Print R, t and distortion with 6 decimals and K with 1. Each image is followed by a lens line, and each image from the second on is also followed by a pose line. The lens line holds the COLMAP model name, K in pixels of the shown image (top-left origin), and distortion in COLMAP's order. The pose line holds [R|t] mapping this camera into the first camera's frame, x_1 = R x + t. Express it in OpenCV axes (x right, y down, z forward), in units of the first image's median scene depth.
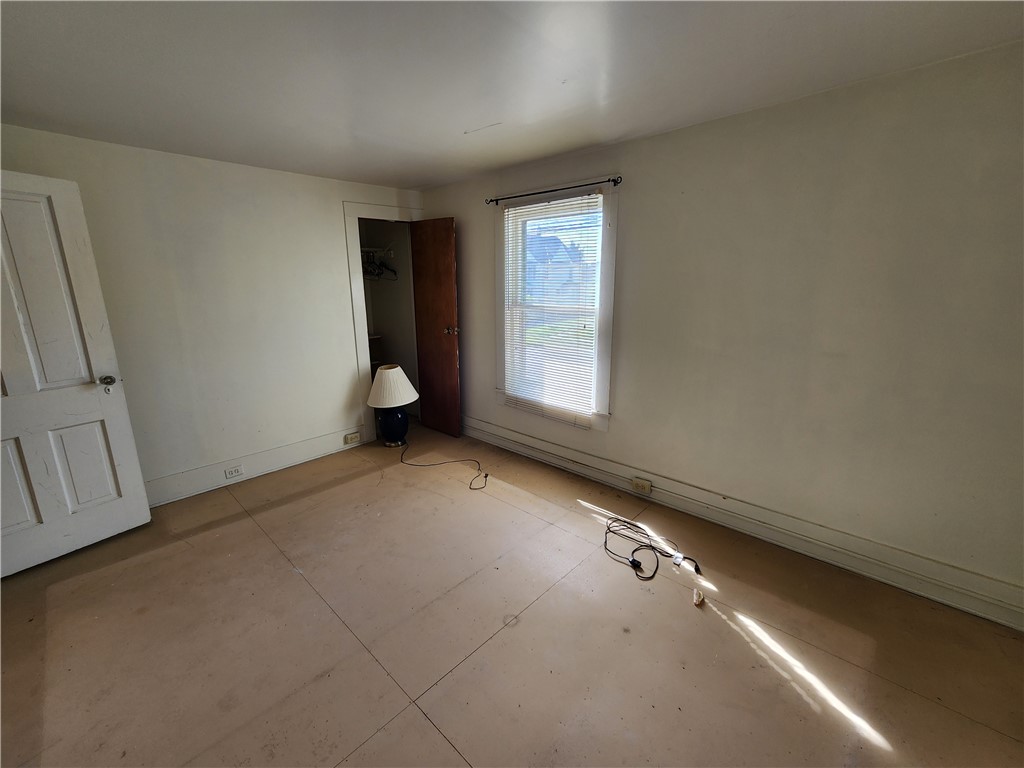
lens RADIAL K [[424.1, 0, 508.3], [0, 424.1, 383.6], [0, 0, 1]] dist [-0.003329, -0.000572]
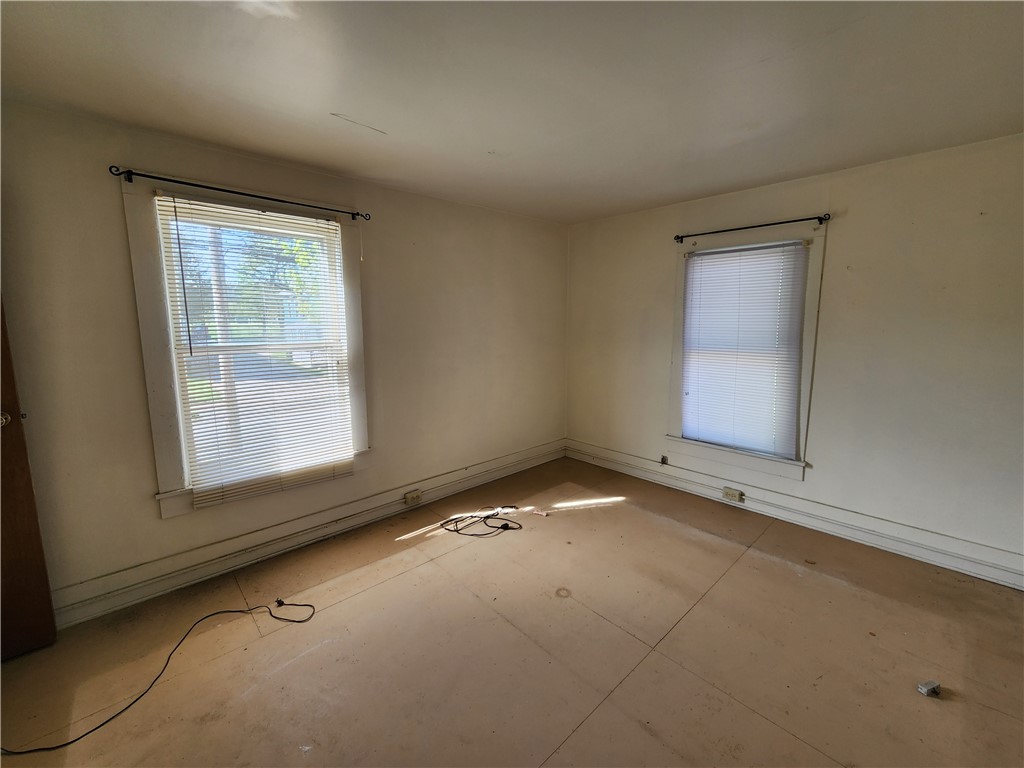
lens RADIAL K [[424.1, 0, 510.3], [0, 424.1, 380.9], [0, 0, 1]] dist [-0.003329, -0.000572]
pose [[0.063336, -0.138507, 0.988334, -0.750805], [0.233814, 0.964819, 0.120228, -0.130021], [-0.970216, 0.223471, 0.093493, 0.619635]]
